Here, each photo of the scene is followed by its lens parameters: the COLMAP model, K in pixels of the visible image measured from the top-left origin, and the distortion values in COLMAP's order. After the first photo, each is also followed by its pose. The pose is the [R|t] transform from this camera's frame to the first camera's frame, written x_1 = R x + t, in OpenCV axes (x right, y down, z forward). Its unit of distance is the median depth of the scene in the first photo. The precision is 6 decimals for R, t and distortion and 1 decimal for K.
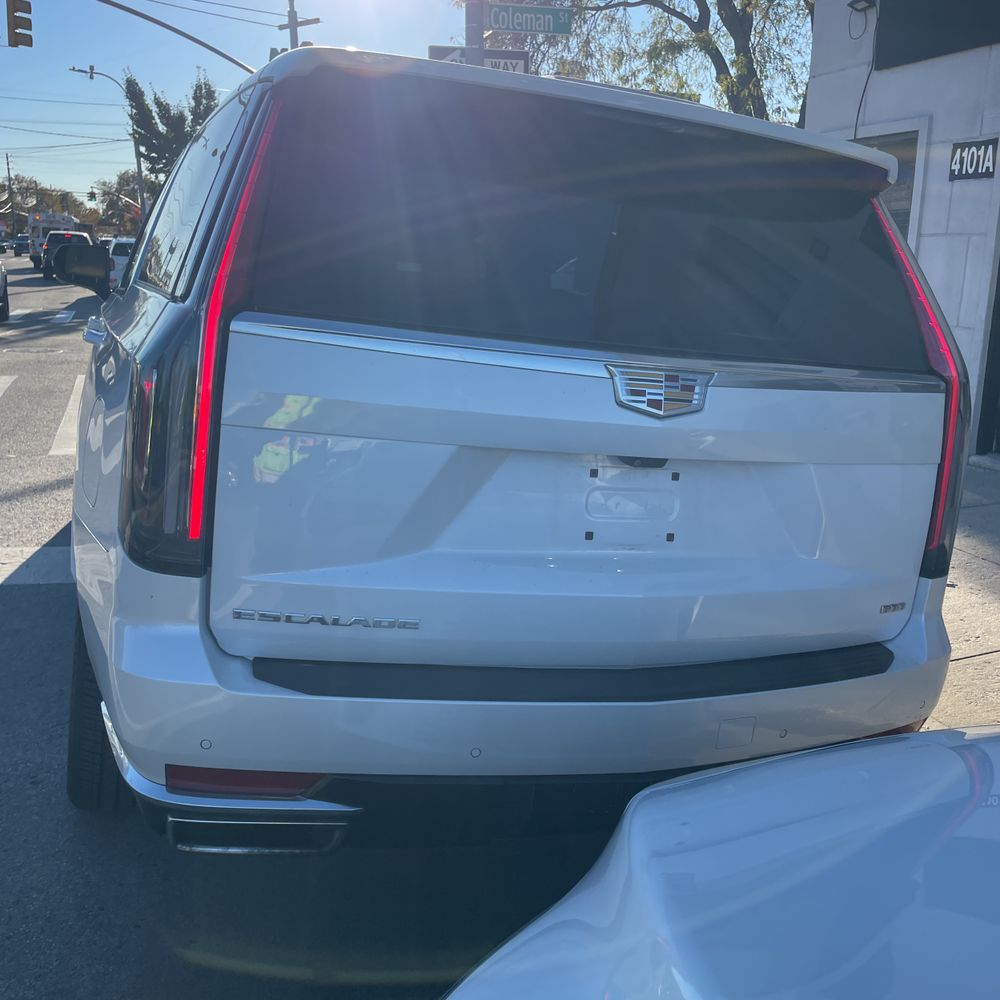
lens RADIAL K [[1025.5, 0, 486.7], [0, 1025.5, 503.5], [0, 0, 1]] dist [0.080754, -0.100315]
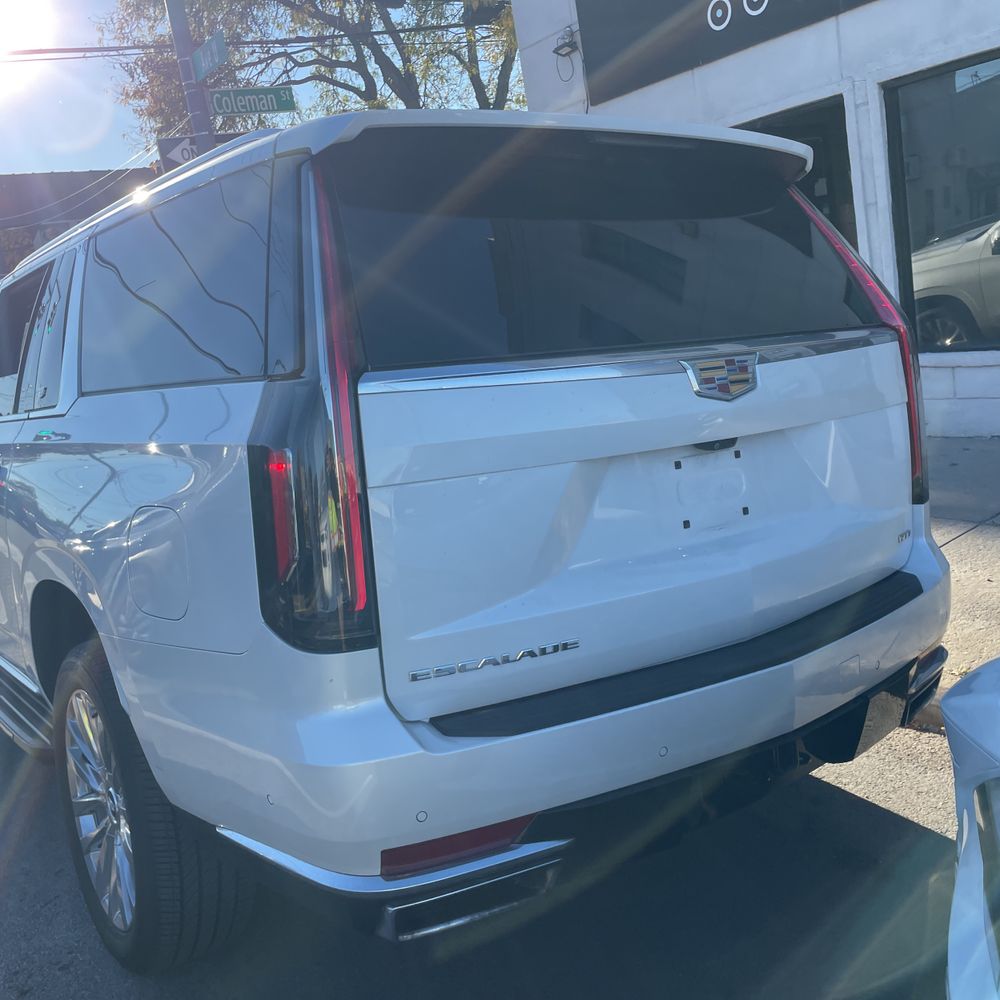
lens RADIAL K [[1040.2, 0, 422.1], [0, 1040.2, 496.7], [0, 0, 1]] dist [0.090286, -0.106828]
pose [[0.943805, -0.215320, 0.250739, -0.426676], [0.234421, 0.970919, -0.048611, -0.007509], [-0.232980, 0.104658, 0.966834, 0.026737]]
